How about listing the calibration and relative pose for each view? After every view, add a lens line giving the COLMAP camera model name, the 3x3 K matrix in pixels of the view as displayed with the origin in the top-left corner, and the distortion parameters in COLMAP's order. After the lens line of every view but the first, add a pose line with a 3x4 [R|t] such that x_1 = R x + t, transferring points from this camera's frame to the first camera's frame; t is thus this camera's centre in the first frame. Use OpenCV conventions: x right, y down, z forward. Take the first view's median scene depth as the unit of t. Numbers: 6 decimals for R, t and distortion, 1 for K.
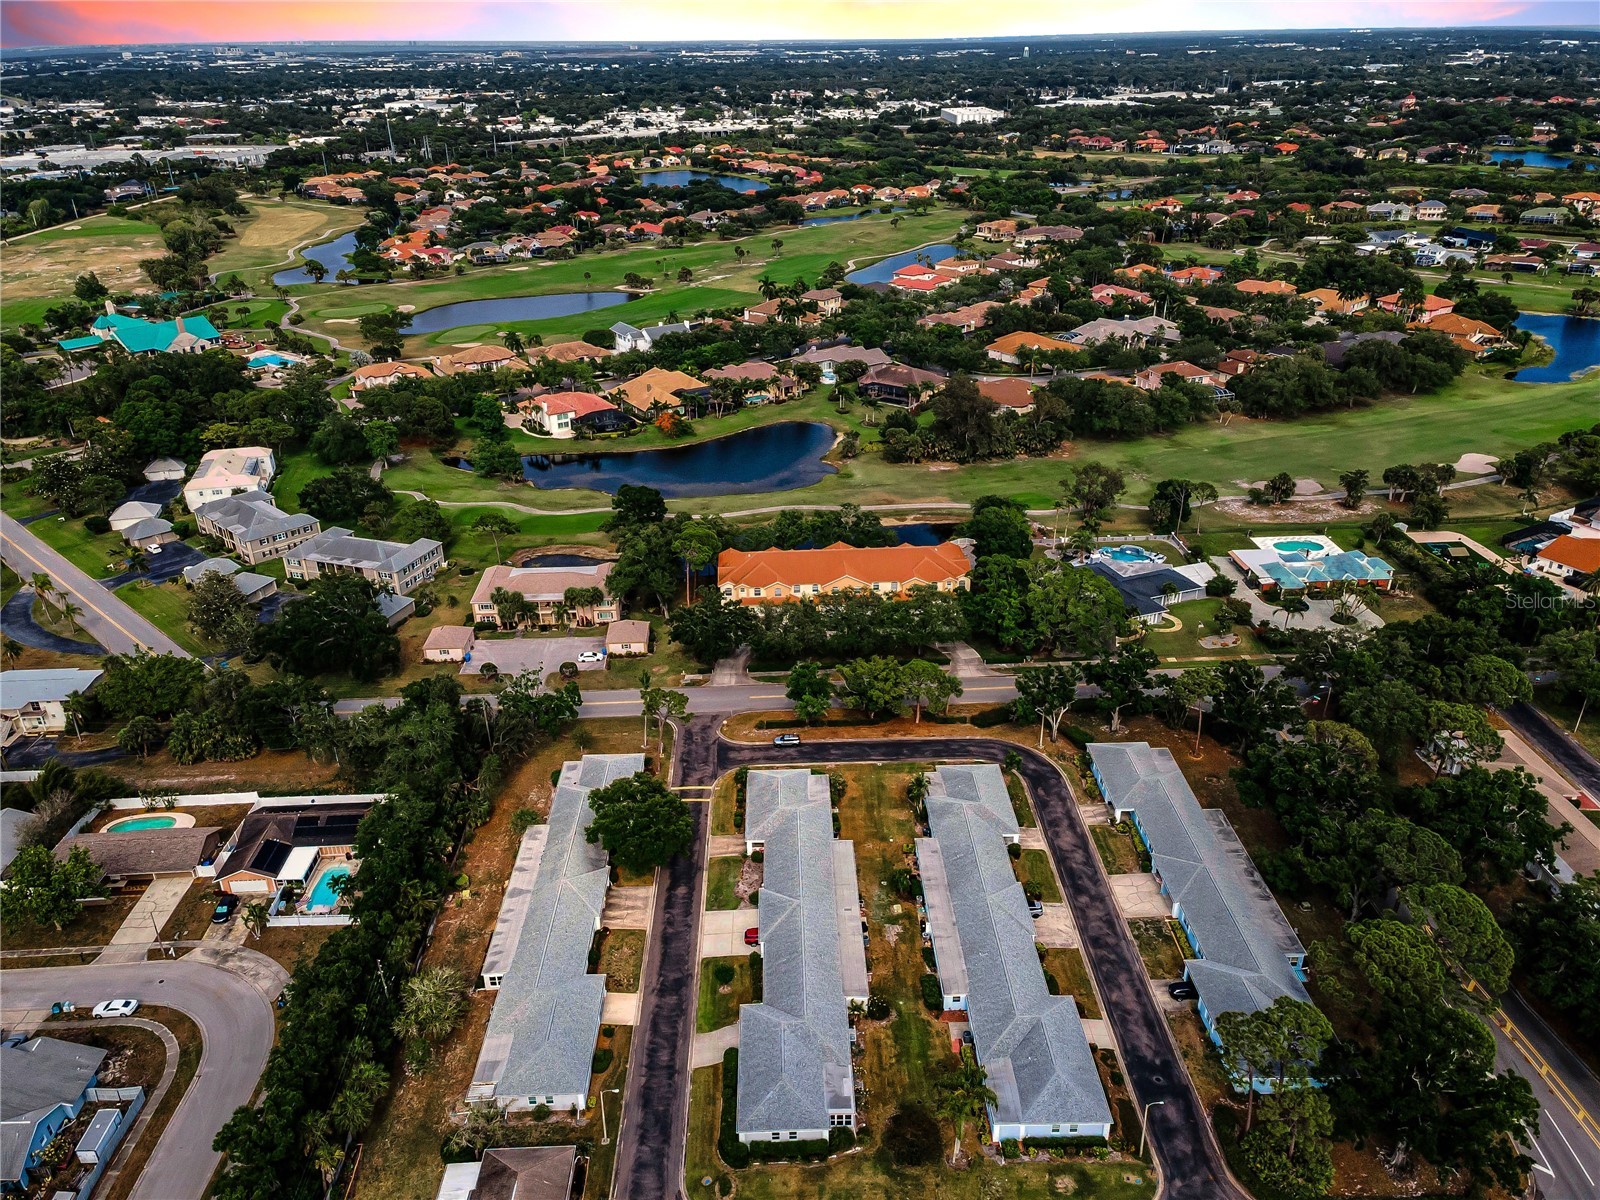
lens RADIAL K [[1165.7, 0, 796.8], [0, 1165.7, 621.0], [0, 0, 1]] dist [0.041264, 0.007317]
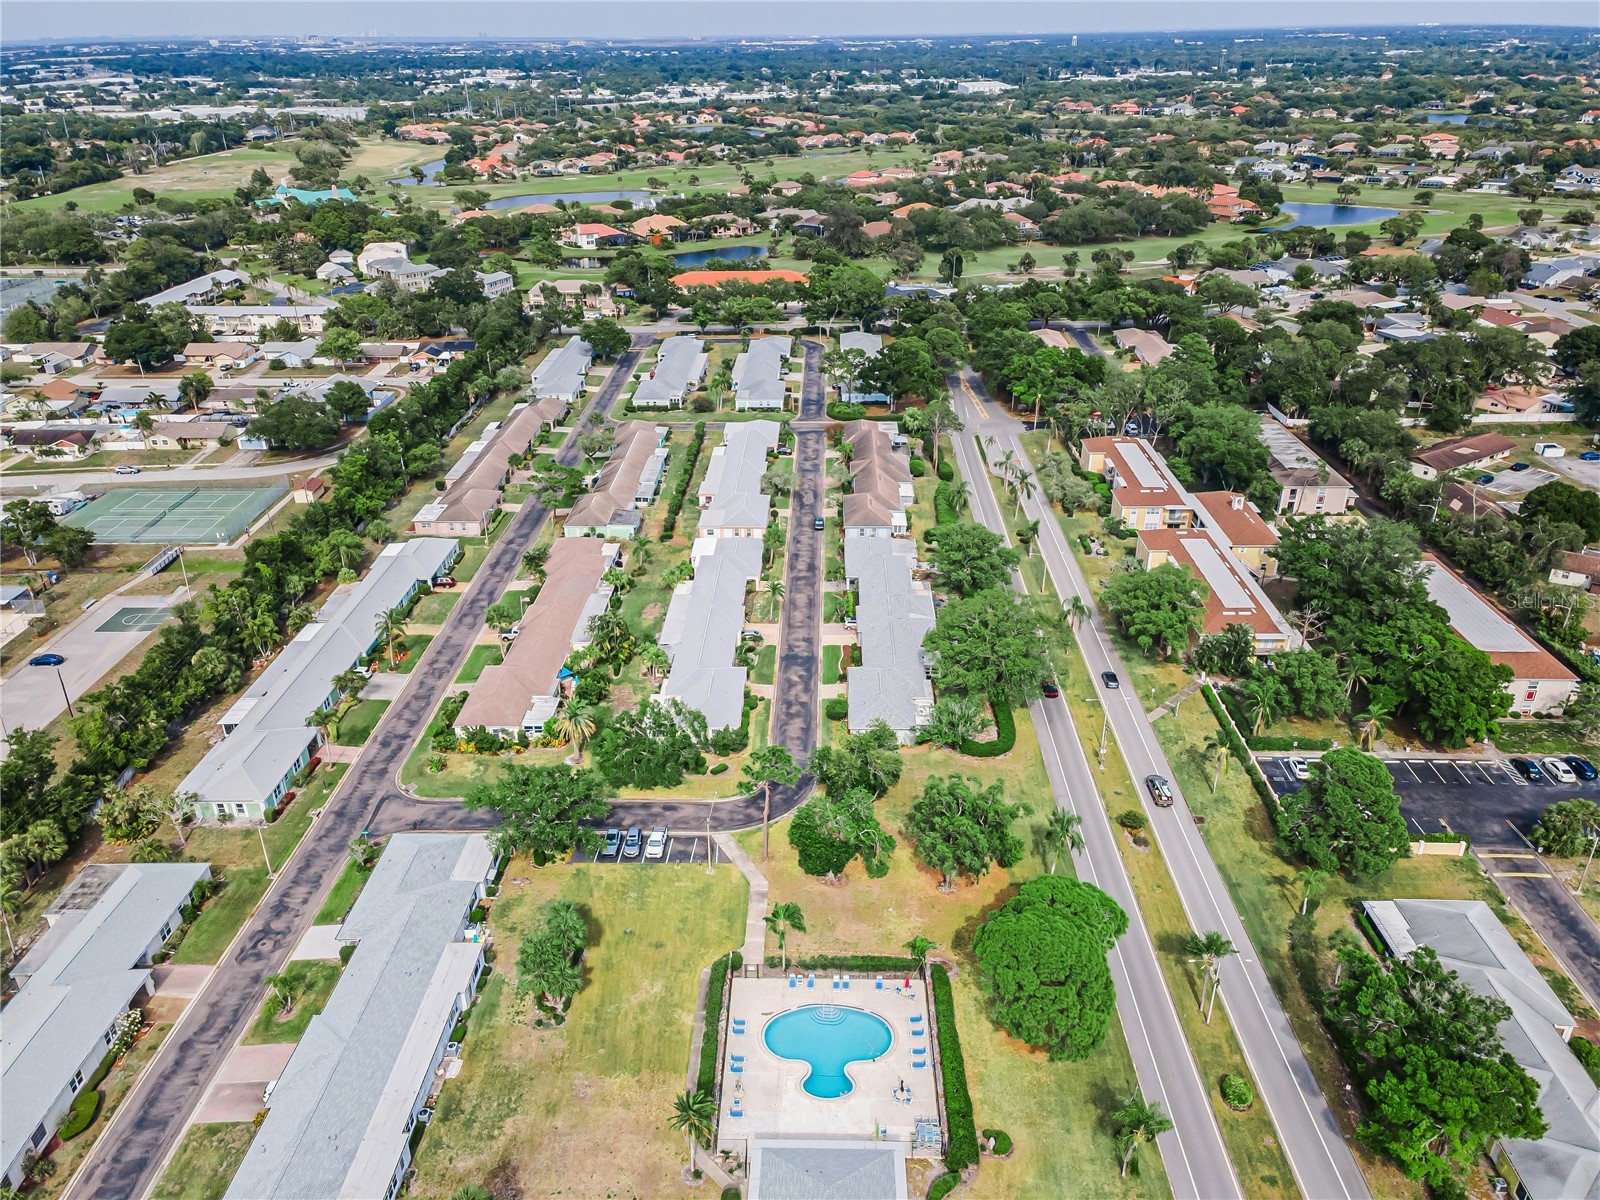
lens RADIAL K [[1174.4, 0, 797.3], [0, 1174.4, 596.7], [0, 0, 1]] dist [0.012727, 0.073801]
pose [[0.998820, 0.023825, -0.042328, 0.142945], [-0.024392, 0.999619, -0.012924, 0.302074], [0.042004, 0.013942, 0.999020, -0.505141]]
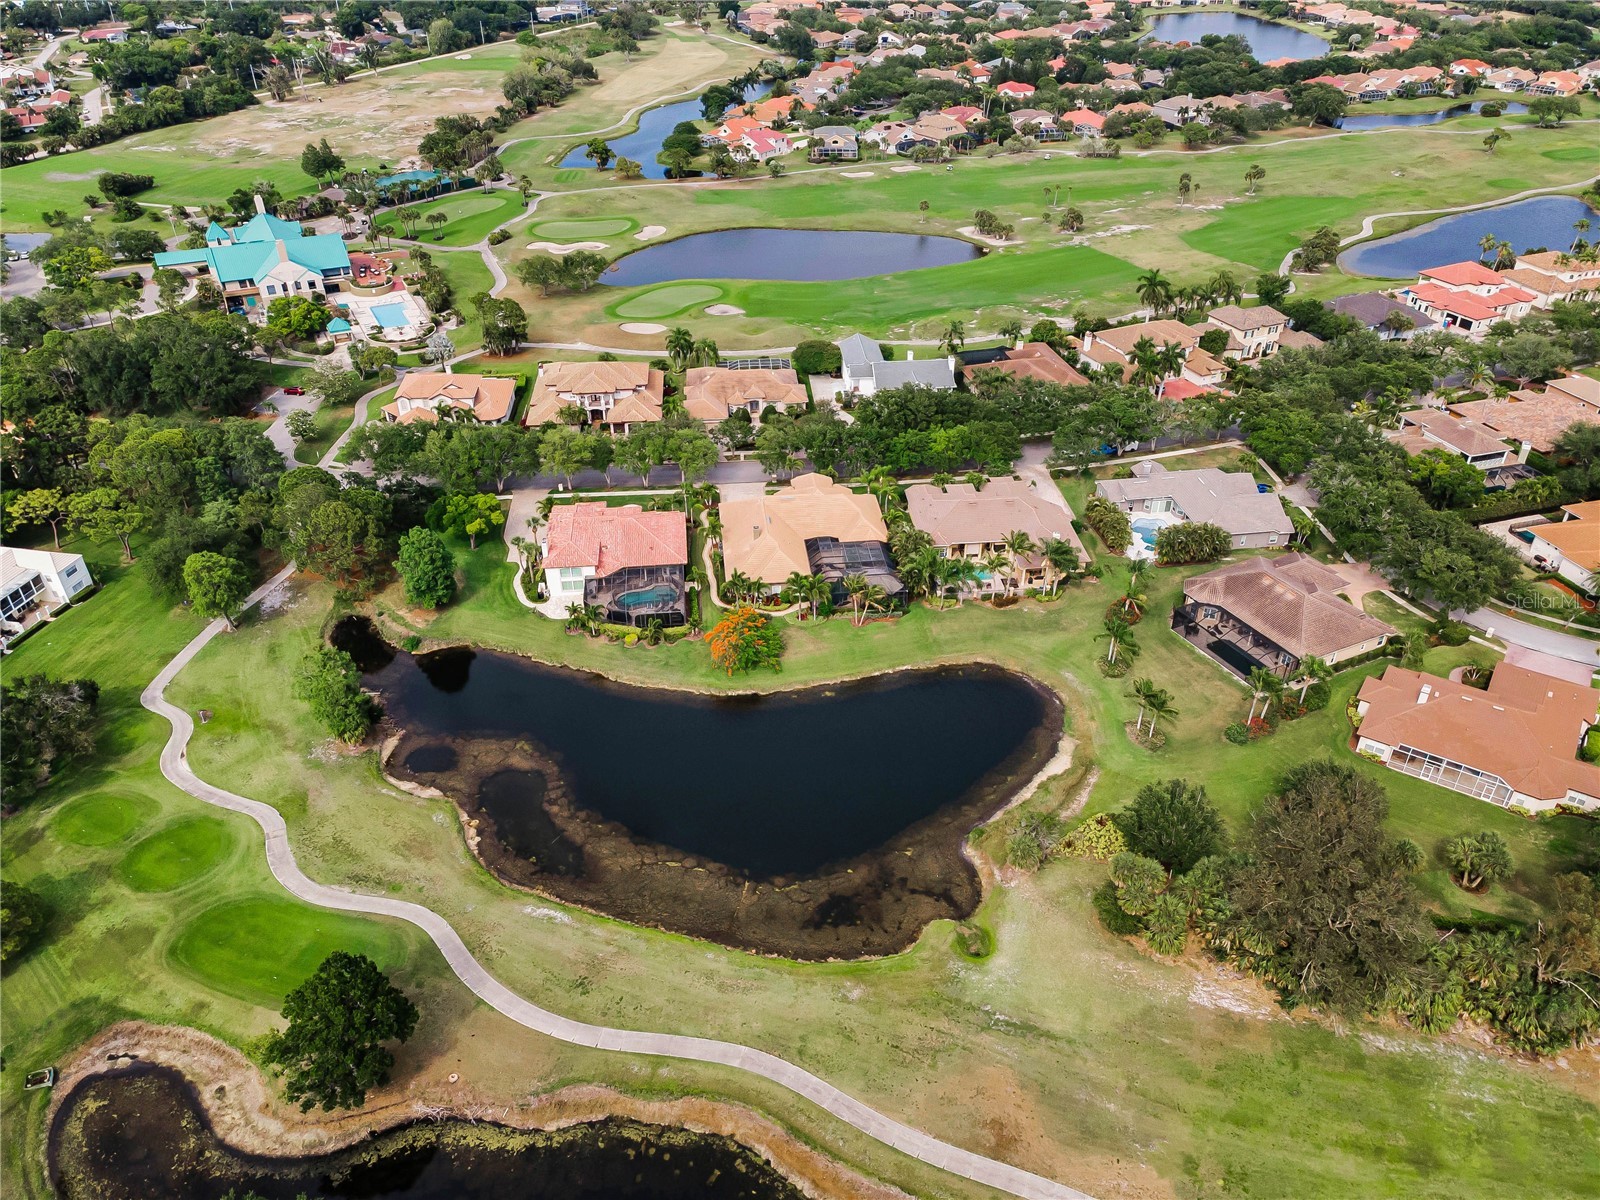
lens RADIAL K [[1165.7, 0, 796.8], [0, 1165.7, 621.0], [0, 0, 1]] dist [0.041264, 0.007317]
pose [[0.897089, 0.256186, -0.360001, 0.094235], [-0.206241, 0.963337, 0.171601, -0.263817], [0.390764, -0.079694, 0.917035, 0.533278]]
